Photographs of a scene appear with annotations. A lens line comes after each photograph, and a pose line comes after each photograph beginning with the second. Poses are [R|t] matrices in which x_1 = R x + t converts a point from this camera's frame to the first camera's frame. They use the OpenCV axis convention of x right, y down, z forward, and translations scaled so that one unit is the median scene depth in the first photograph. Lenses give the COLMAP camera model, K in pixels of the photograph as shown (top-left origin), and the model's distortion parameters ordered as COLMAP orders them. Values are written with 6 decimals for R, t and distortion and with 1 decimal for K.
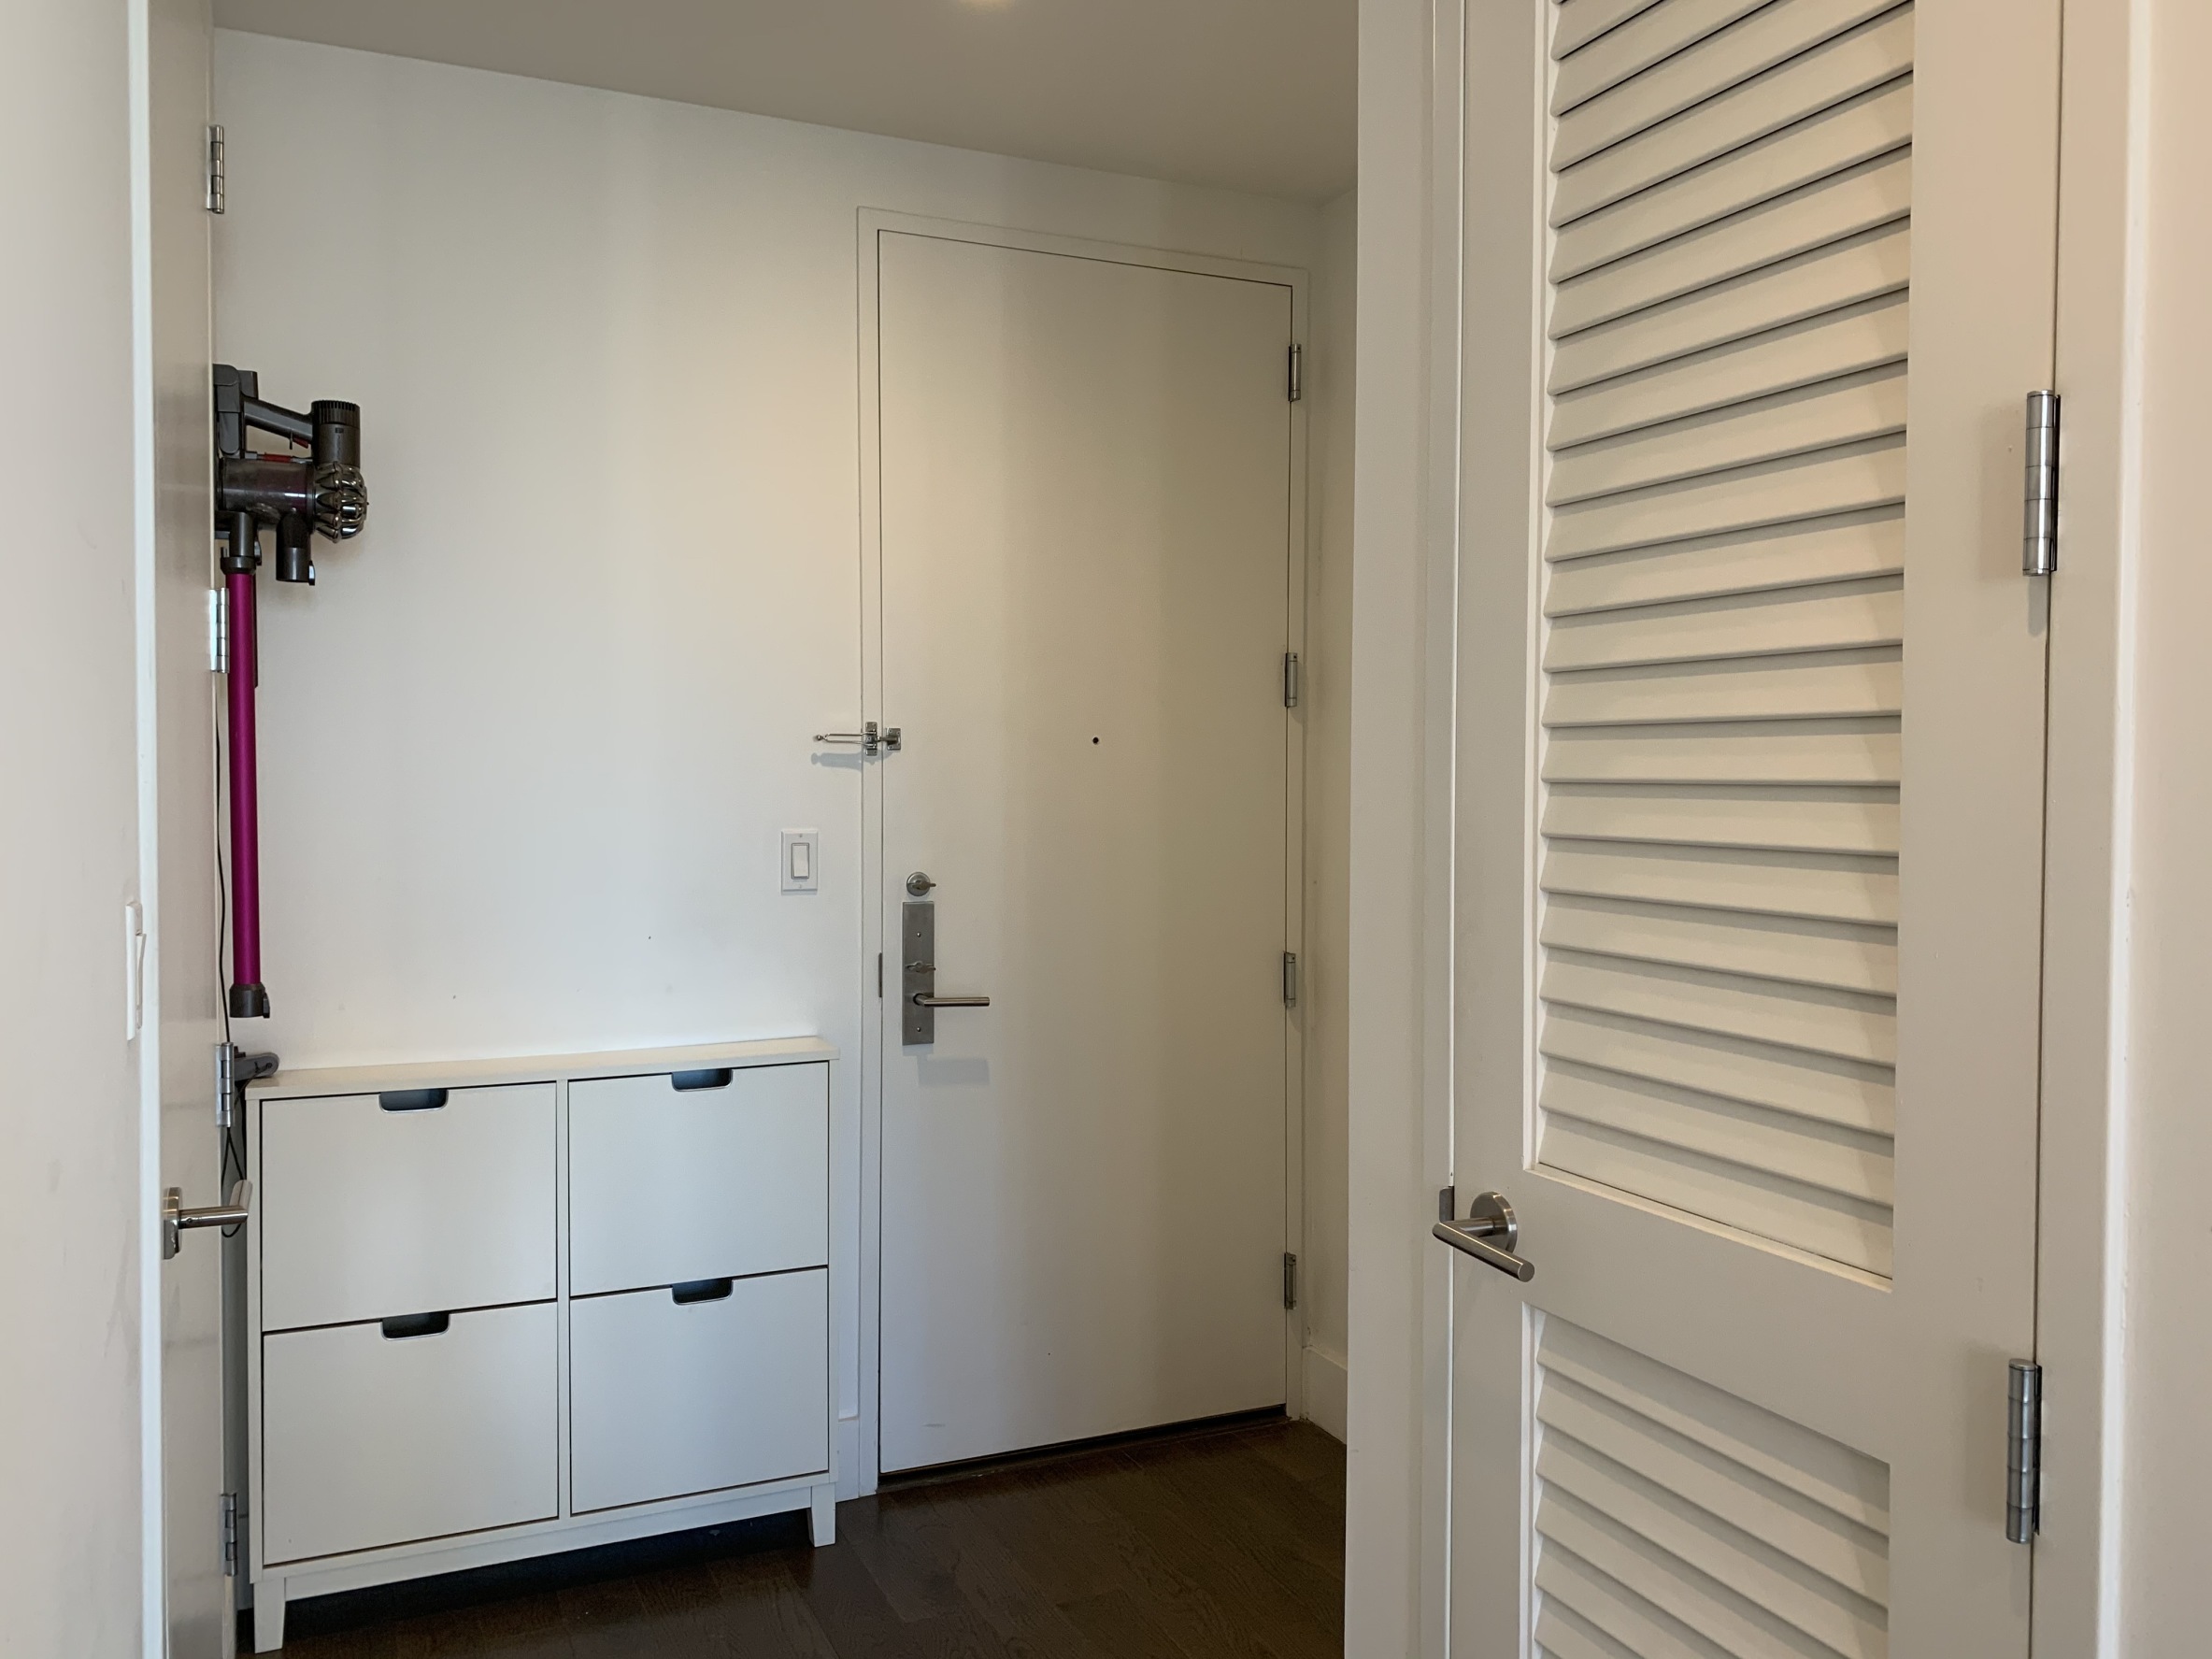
lens RADIAL K [[1698.3, 0, 1103.2], [0, 1698.3, 821.1], [0, 0, 1]] dist [0.047128, -0.075939]
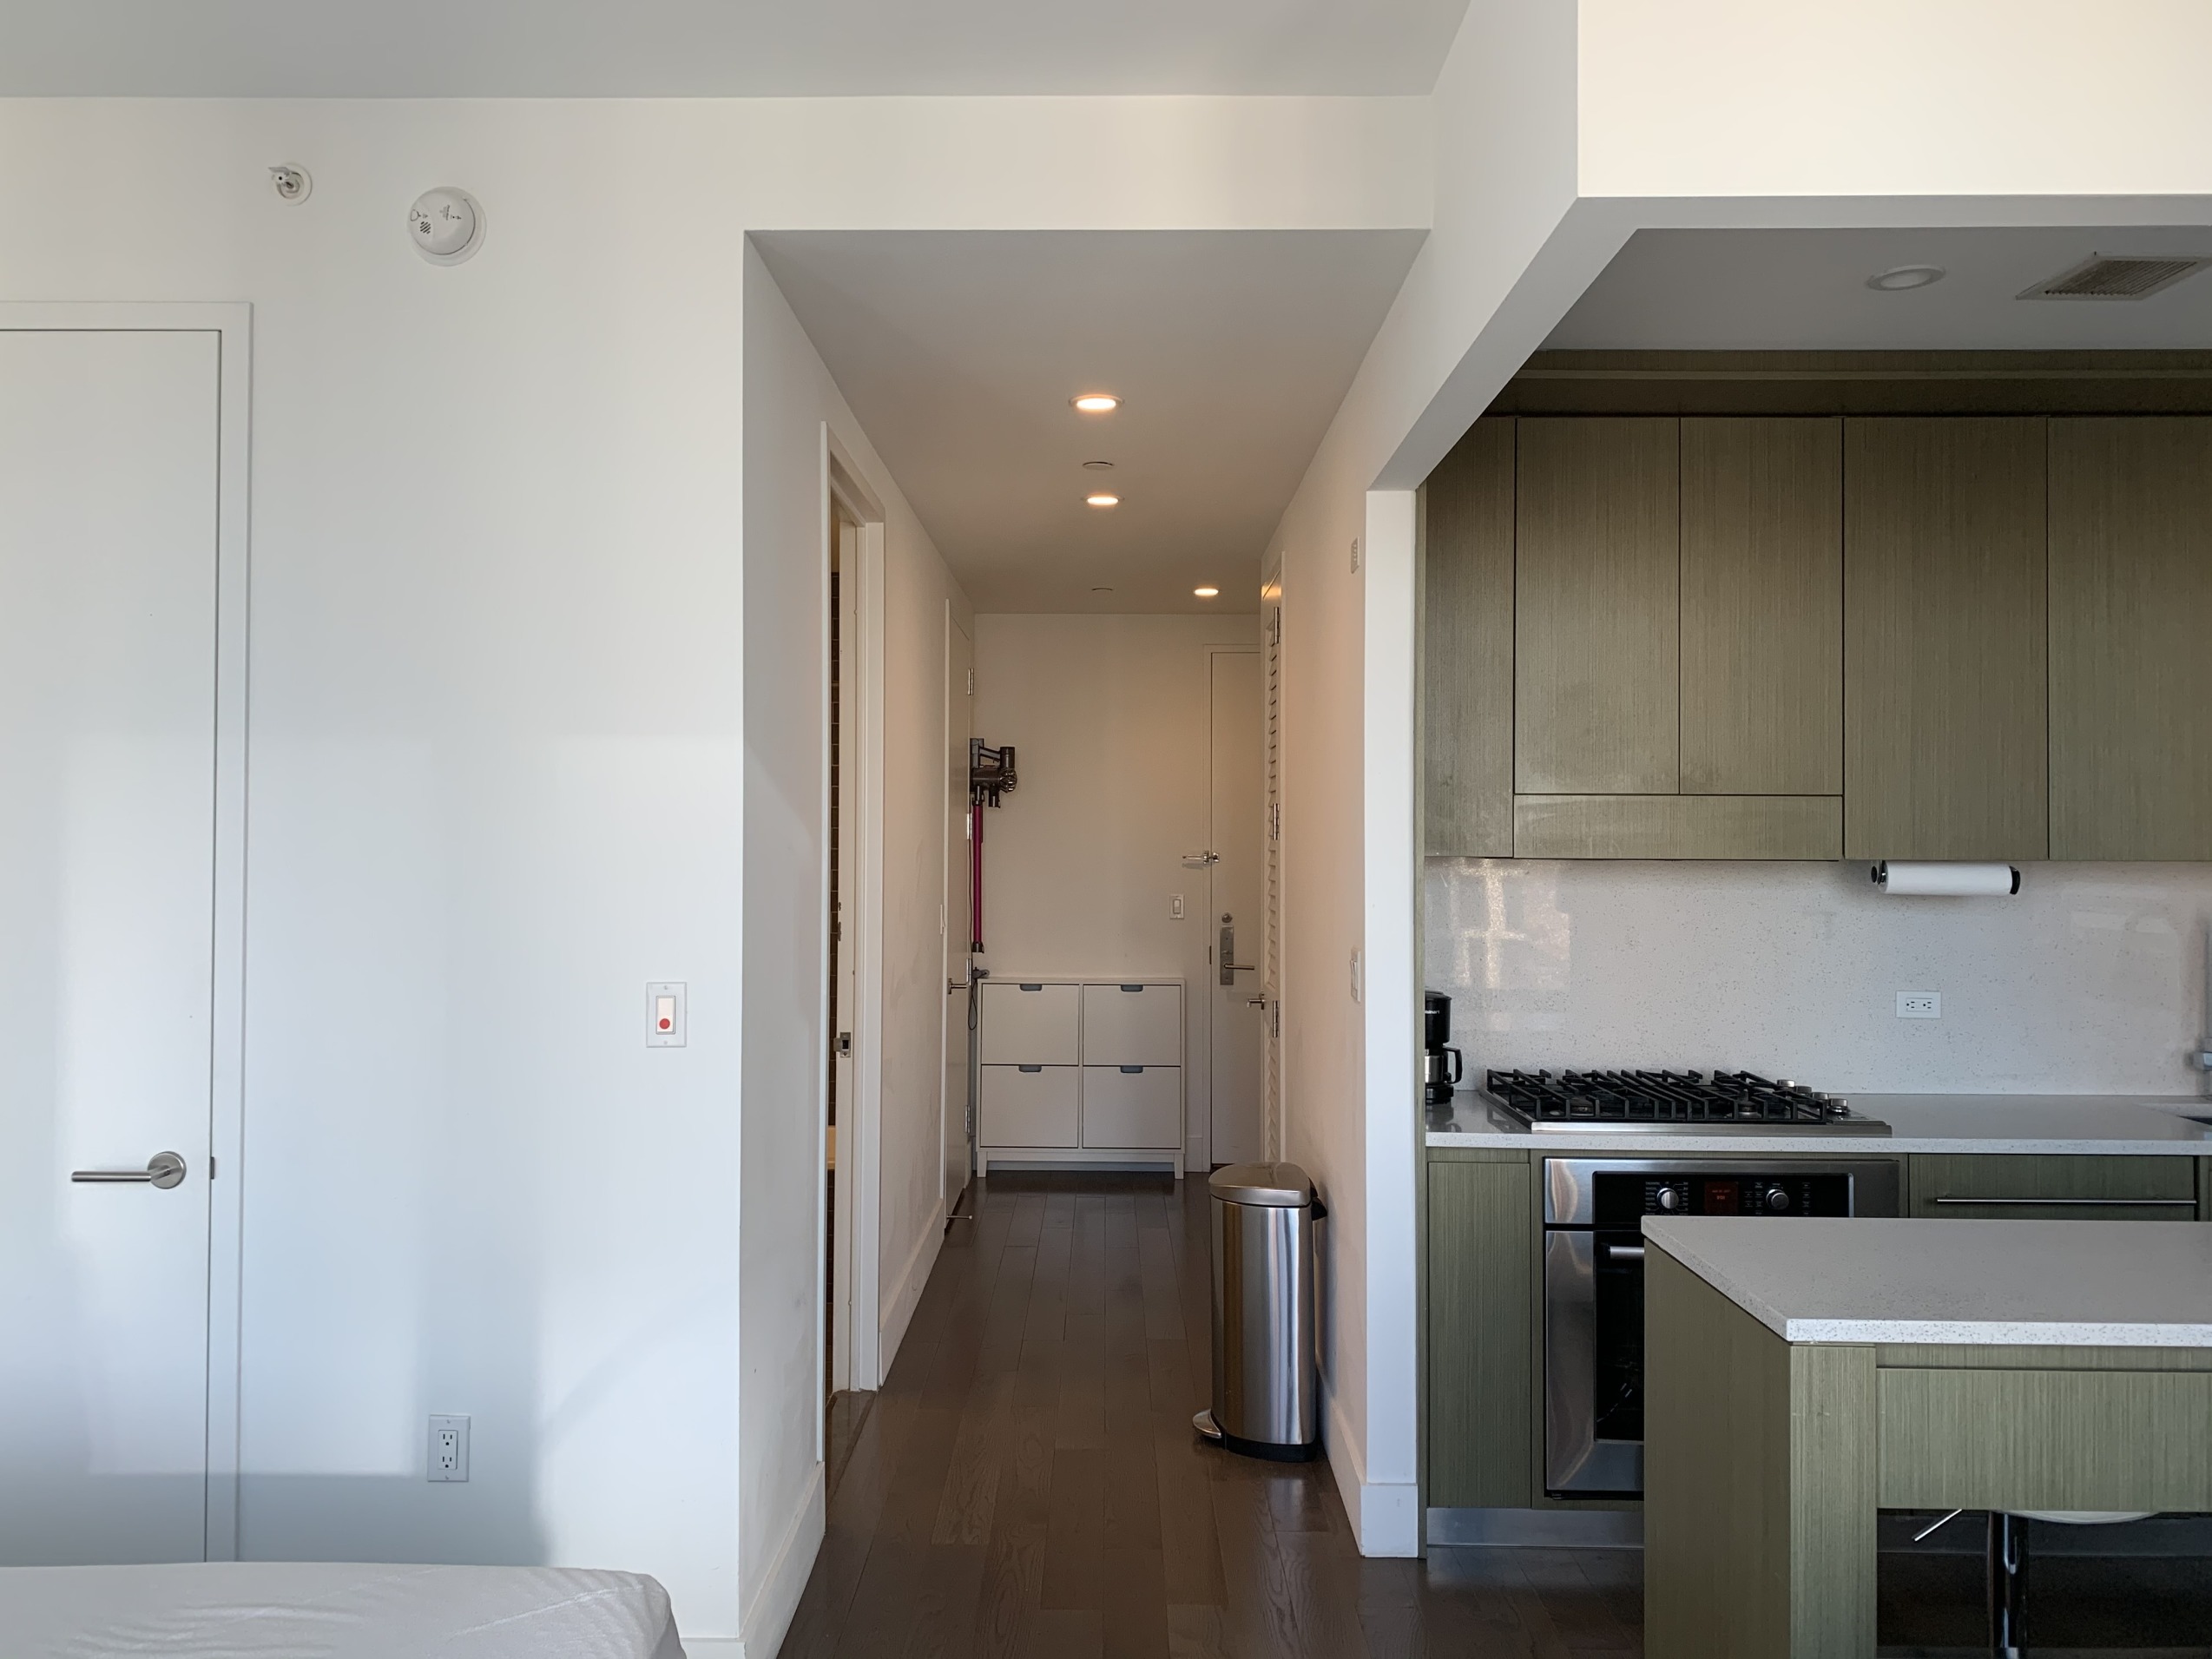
lens RADIAL K [[1698.2, 0, 1107.6], [0, 1698.2, 849.5], [0, 0, 1]] dist [0.047128, -0.075939]
pose [[0.908582, -0.000017, -0.417706, 0.850283], [-0.015330, 0.999325, -0.033386, 0.026553], [0.417424, 0.036738, 0.907969, -1.443646]]
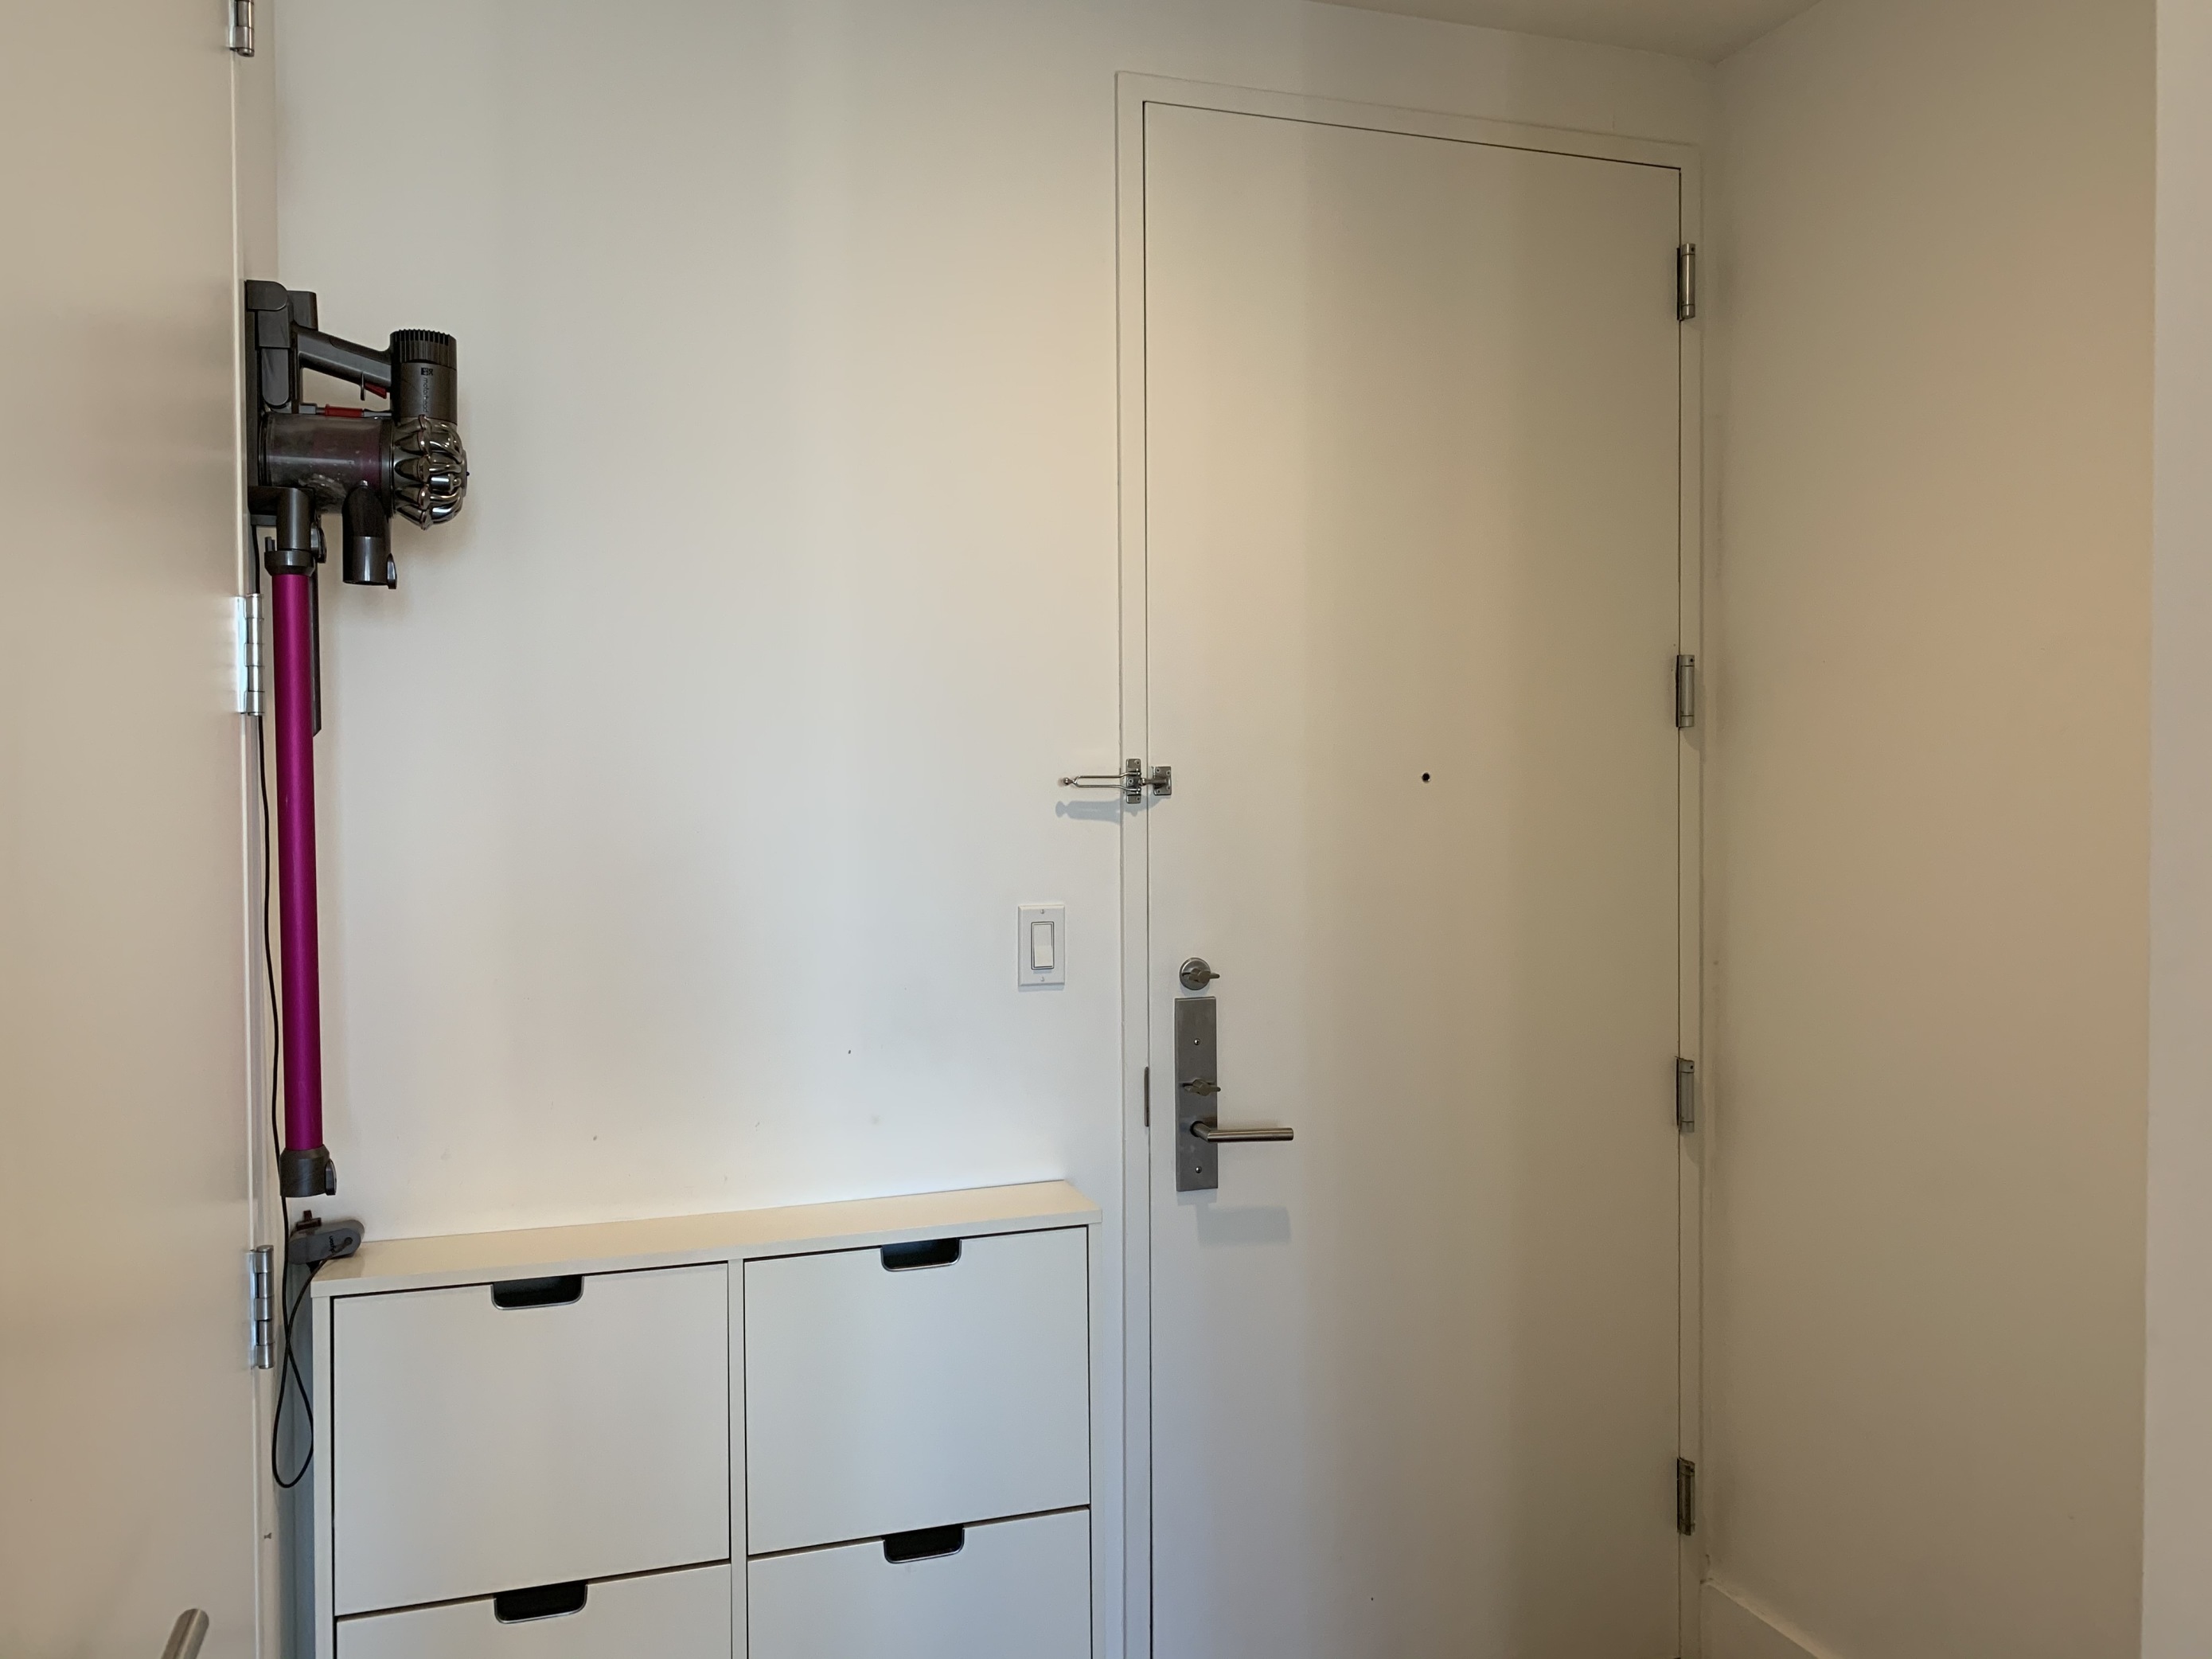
lens RADIAL K [[1698.3, 0, 1107.3], [0, 1698.3, 805.7], [0, 0, 1]] dist [0.047128, -0.075939]
pose [[0.995686, -0.007530, -0.092485, -0.089407], [0.006657, 0.999930, -0.009742, -0.034490], [0.092551, 0.009084, 0.995666, 0.285743]]
